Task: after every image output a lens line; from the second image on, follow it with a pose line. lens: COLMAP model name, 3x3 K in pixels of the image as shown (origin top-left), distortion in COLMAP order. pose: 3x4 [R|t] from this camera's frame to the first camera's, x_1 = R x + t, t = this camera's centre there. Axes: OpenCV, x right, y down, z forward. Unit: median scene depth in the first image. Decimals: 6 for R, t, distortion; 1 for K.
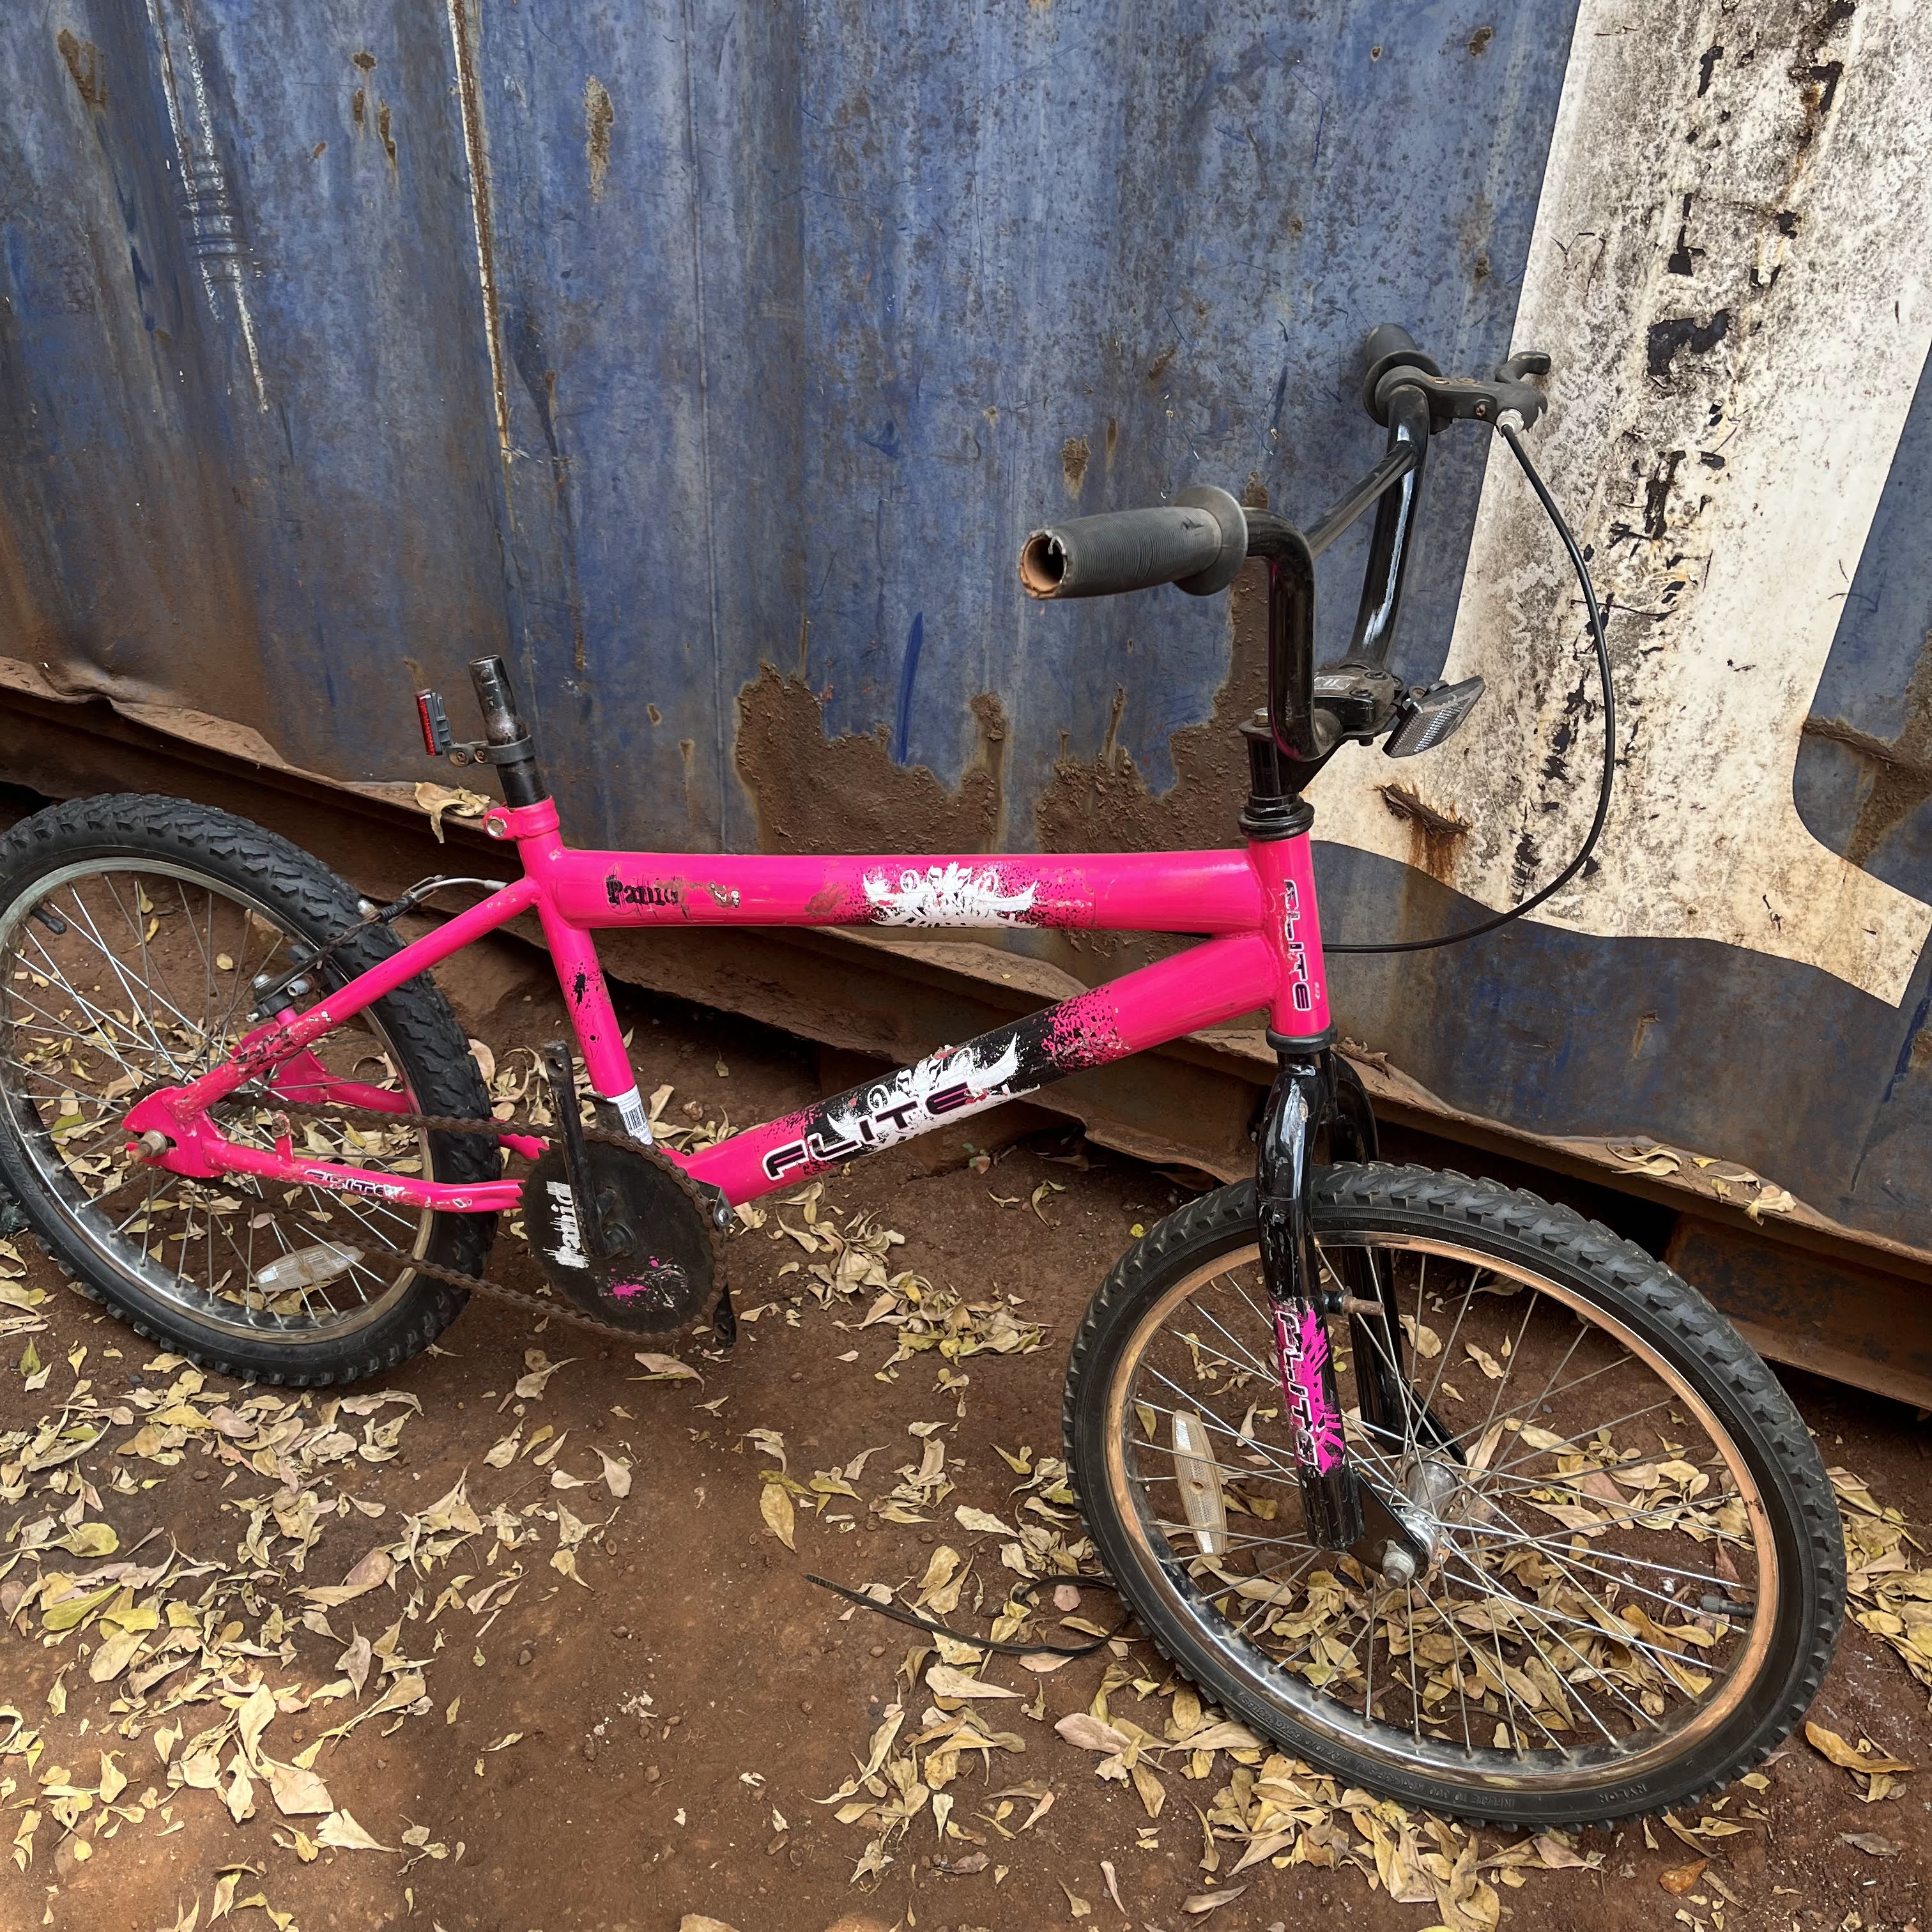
lens RADIAL K [[1981.9, 0, 966.2], [0, 1981.9, 977.3], [0, 0, 1]] dist [0.021724, 0.000000]
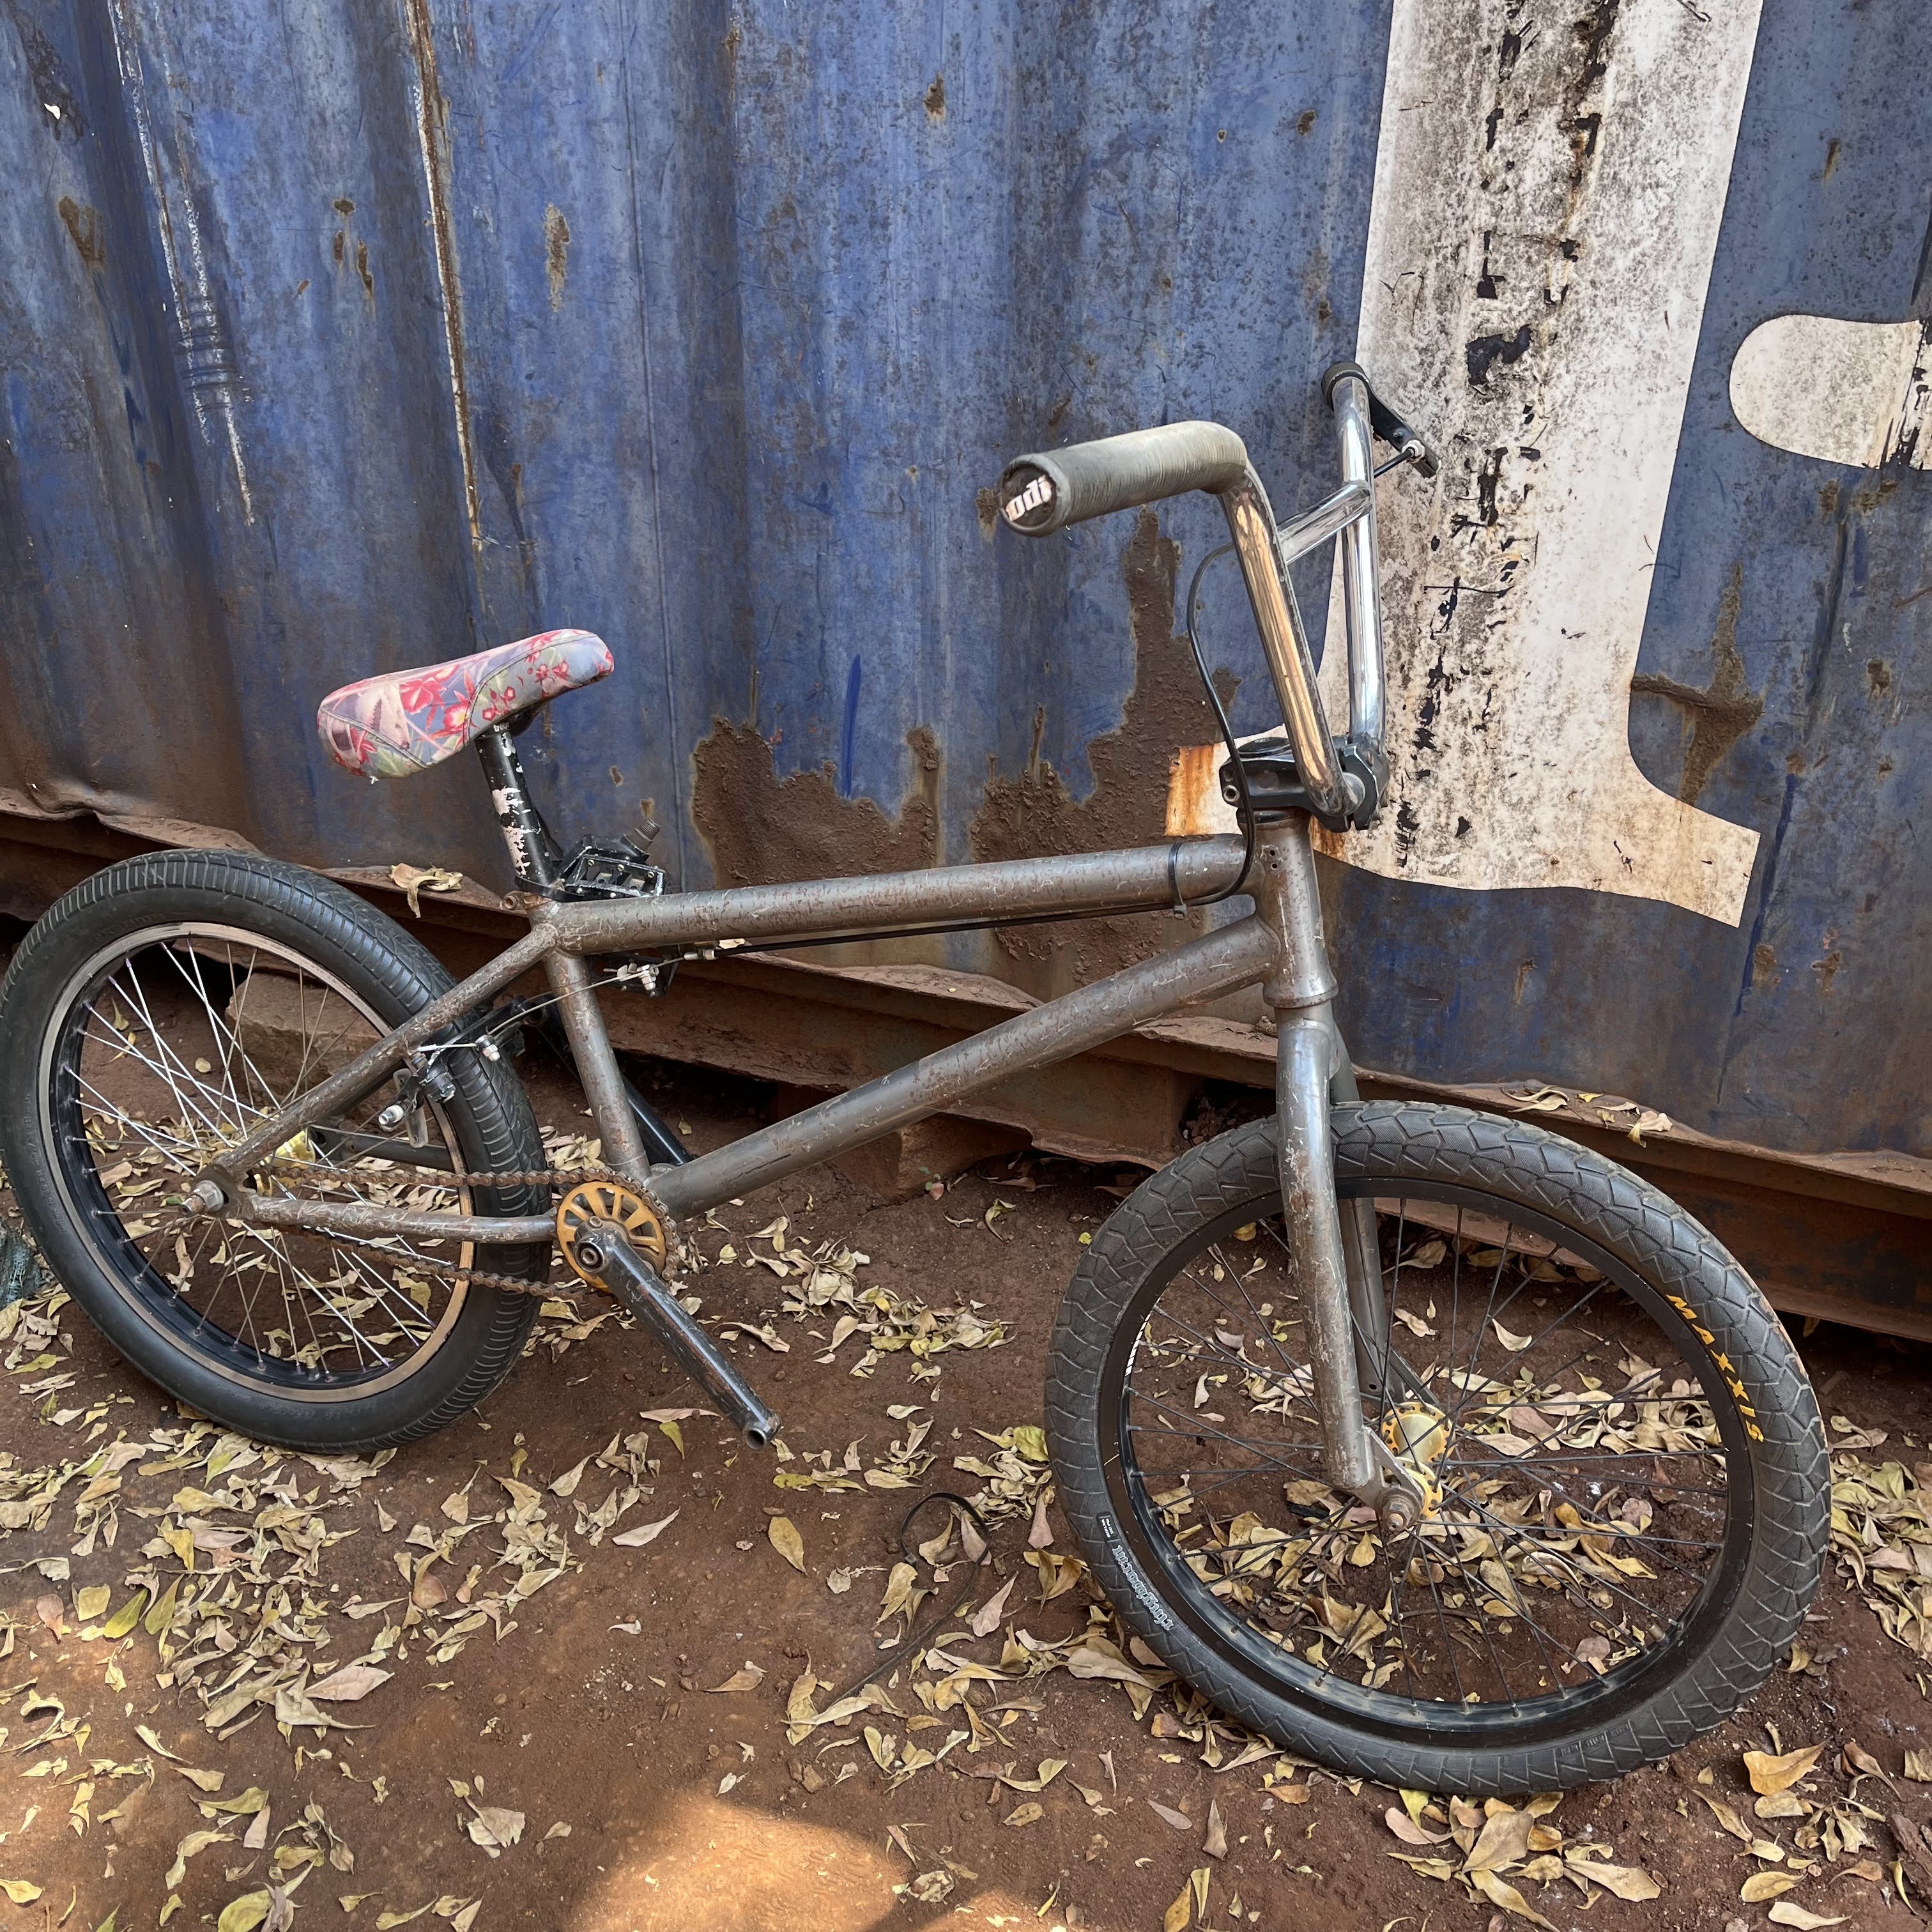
lens RADIAL K [[1981.9, 0, 968.4], [0, 1981.9, 982.4], [0, 0, 1]] dist [0.021724, 0.000000]
pose [[0.996802, -0.059434, 0.053421, -0.035296], [0.064989, 0.991902, -0.109115, 0.141065], [-0.046503, 0.112238, 0.992593, -0.108790]]
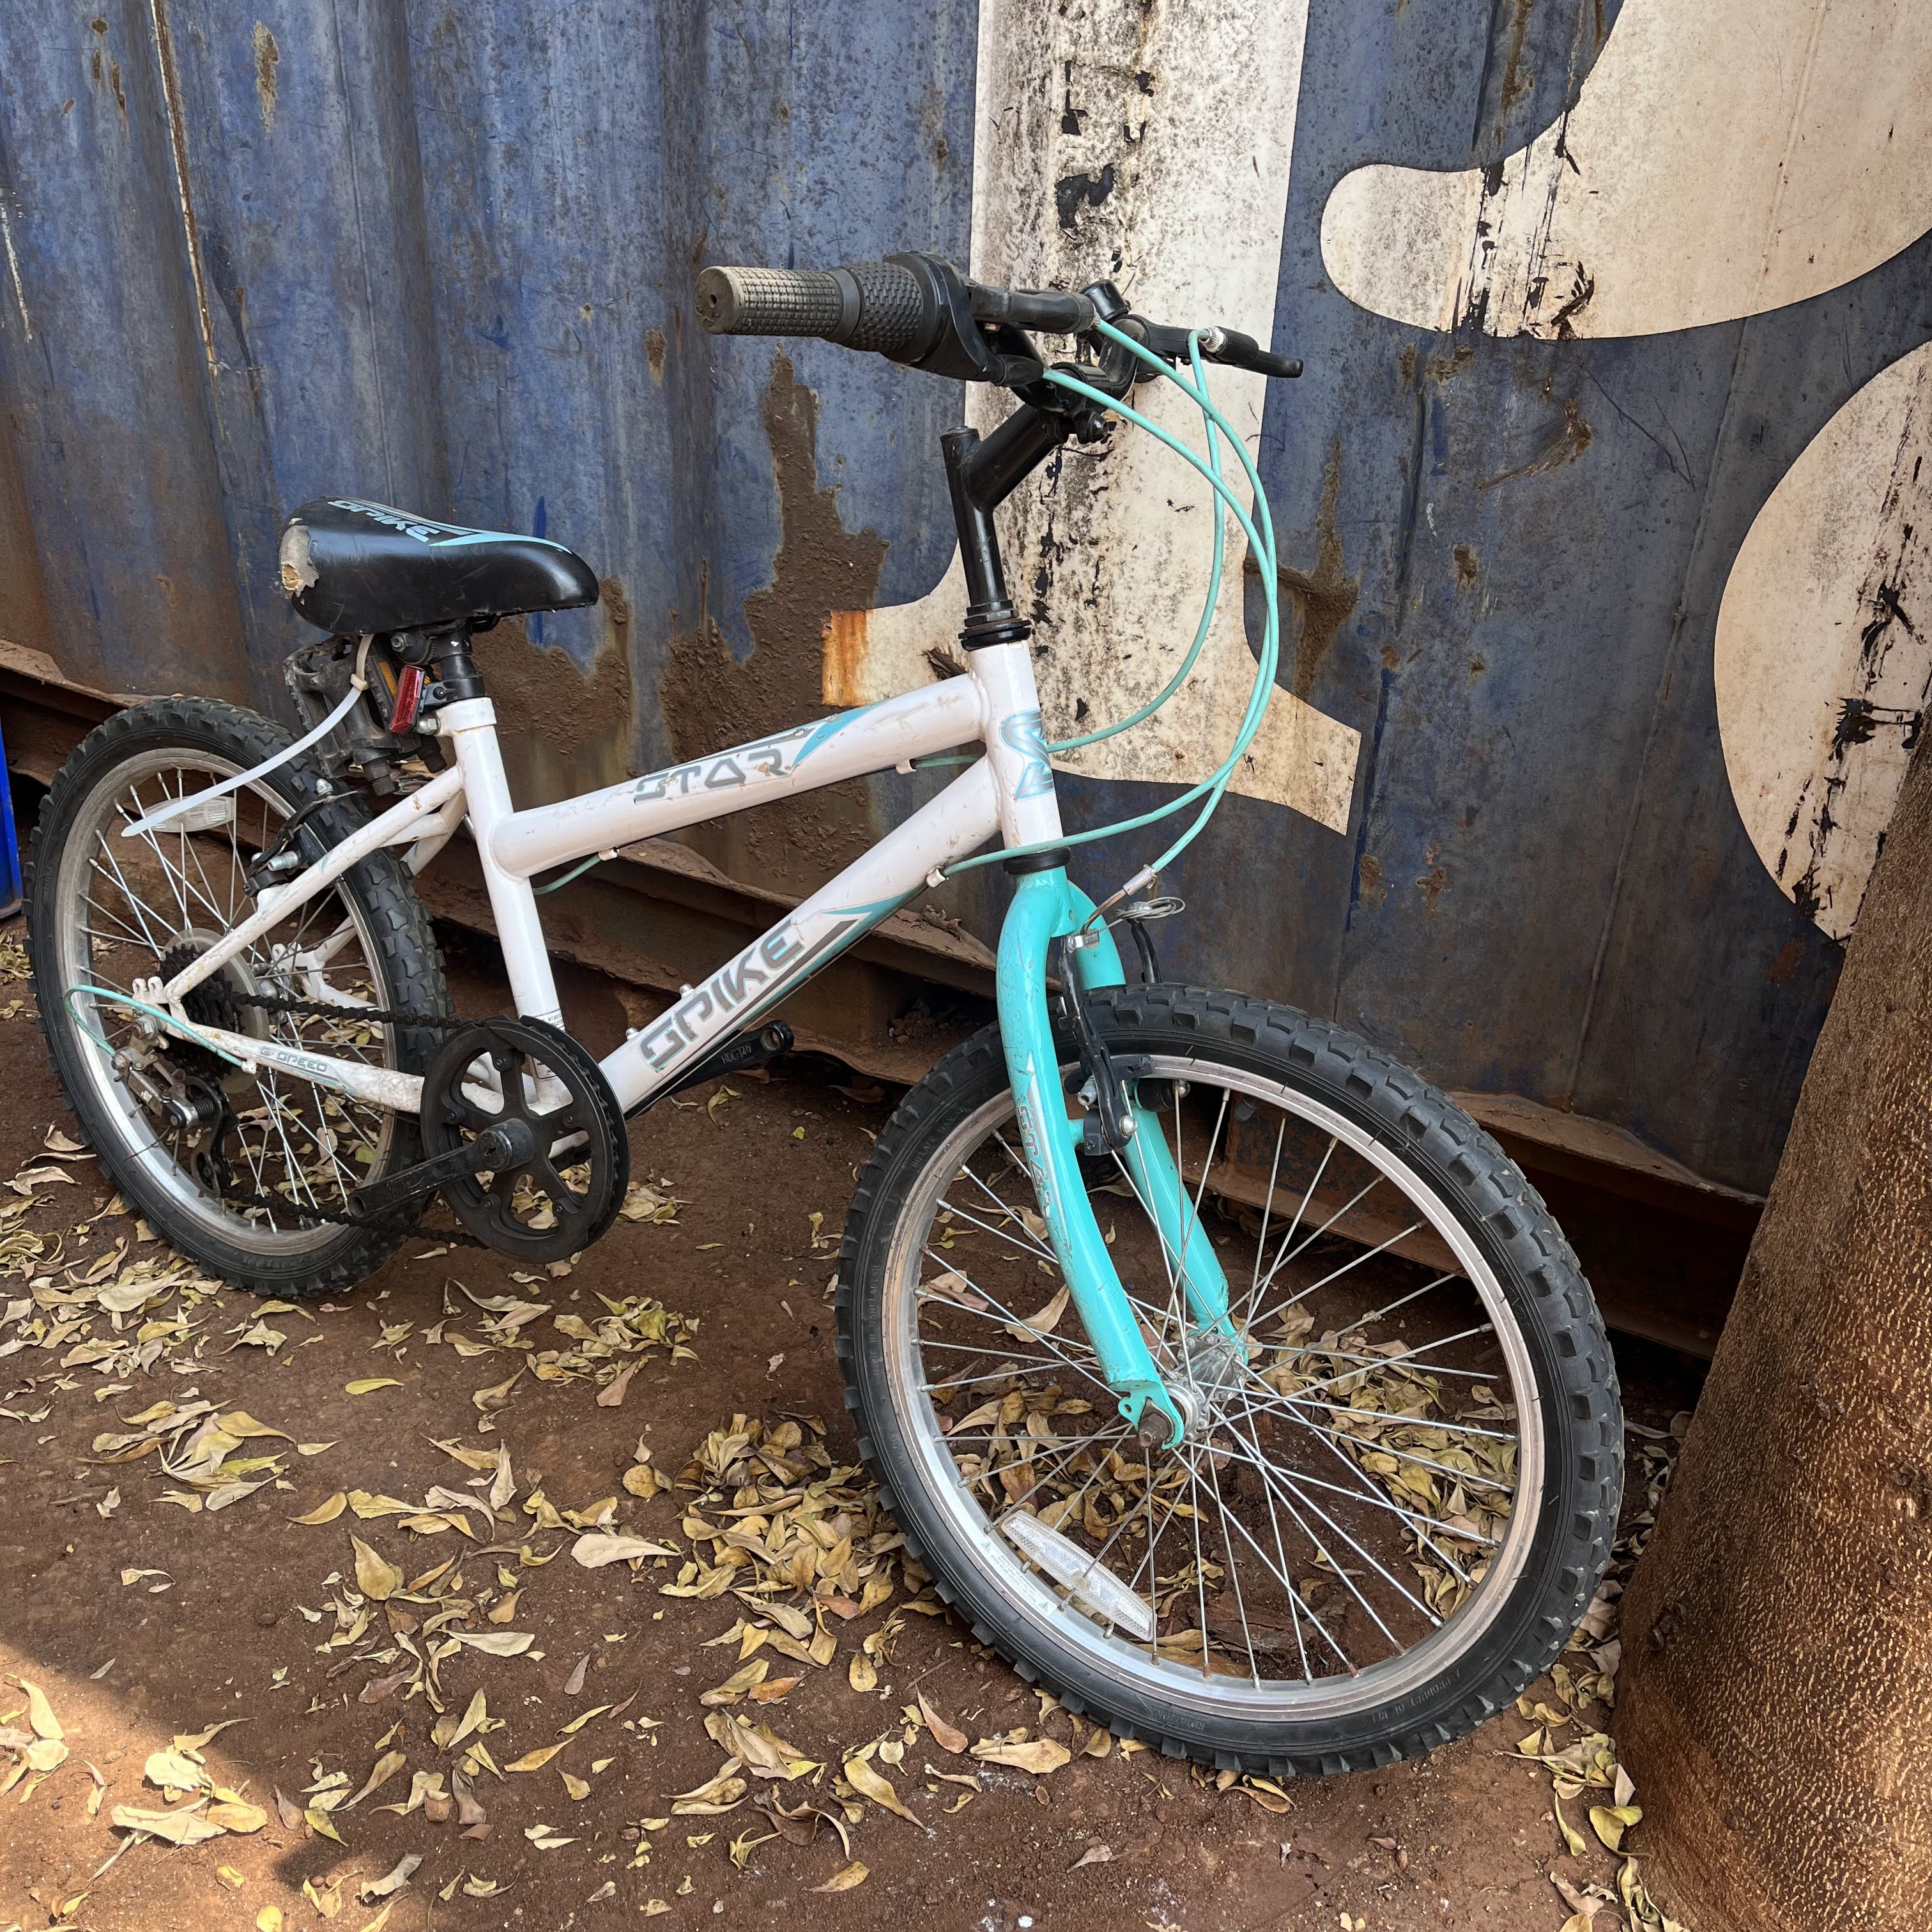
lens RADIAL K [[1981.9, 0, 978.7], [0, 1981.9, 977.3], [0, 0, 1]] dist [0.021724, 0.000000]
pose [[0.996929, 0.040336, -0.067122, 0.340872], [-0.047885, 0.992217, -0.114947, 0.221848], [0.061963, 0.117808, 0.991101, -0.066525]]
